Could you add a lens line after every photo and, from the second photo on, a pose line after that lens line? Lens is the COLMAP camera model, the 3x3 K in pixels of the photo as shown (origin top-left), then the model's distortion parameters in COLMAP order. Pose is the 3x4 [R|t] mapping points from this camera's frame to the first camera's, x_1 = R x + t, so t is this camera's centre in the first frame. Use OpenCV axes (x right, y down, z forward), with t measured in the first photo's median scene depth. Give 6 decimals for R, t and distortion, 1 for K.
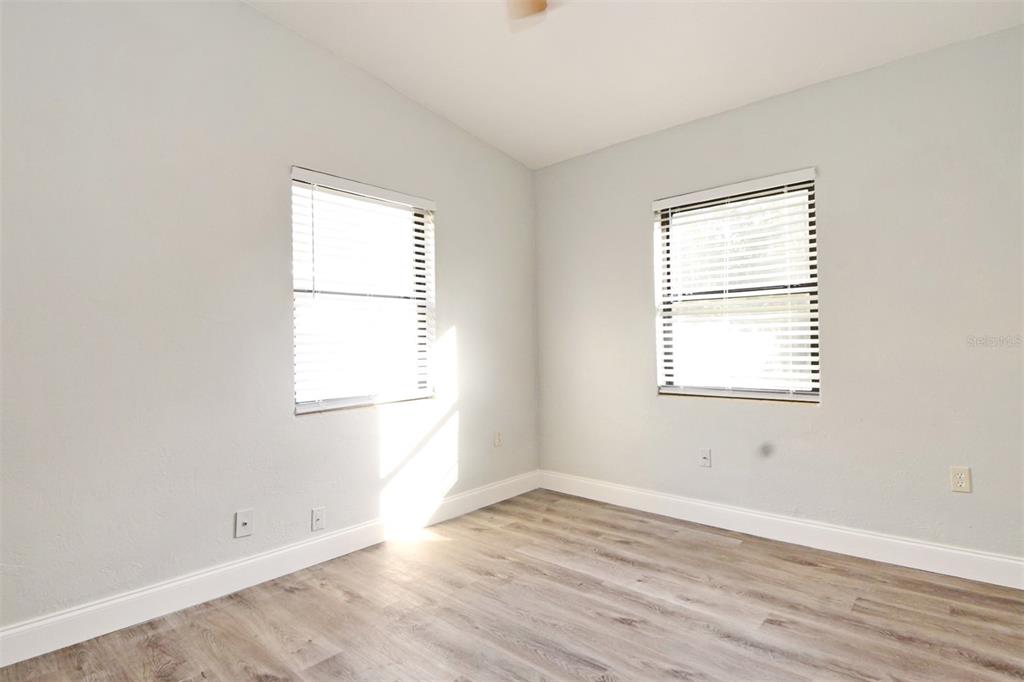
lens RADIAL K [[516.7, 0, 502.6], [0, 516.7, 339.9], [0, 0, 1]] dist [0.002615, -0.007567]
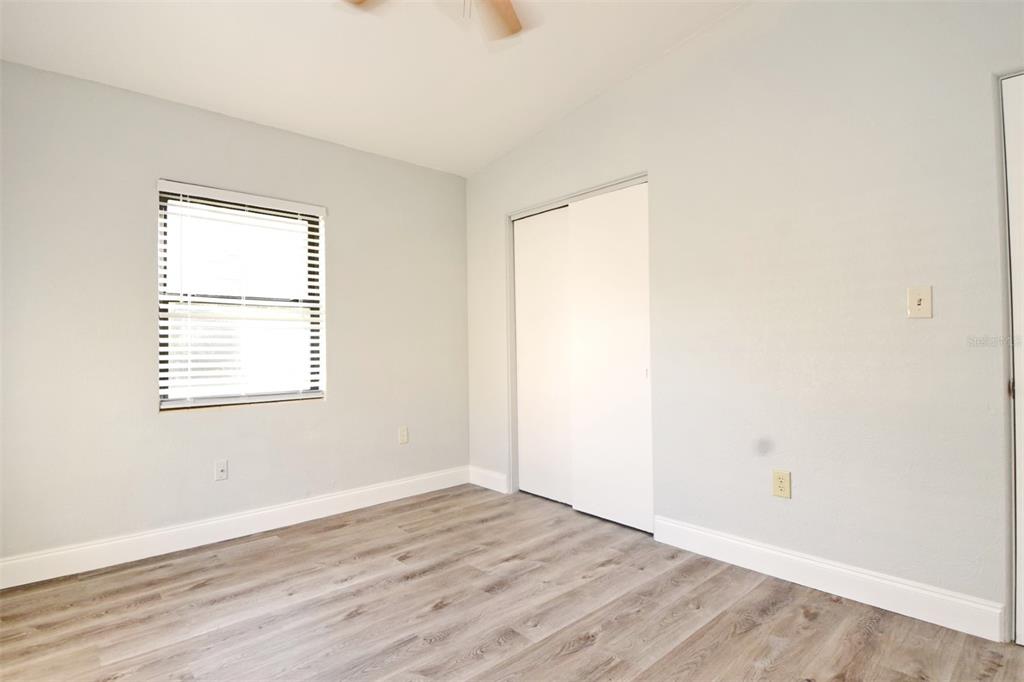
lens RADIAL K [[516.7, 0, 513.3], [0, 516.7, 344.6], [0, 0, 1]] dist [0.002615, -0.007567]
pose [[0.109948, 0.016542, 0.993800, -0.566374], [-0.005392, 0.999857, -0.016047, 0.010520], [-0.993923, -0.003594, 0.110021, 0.415064]]
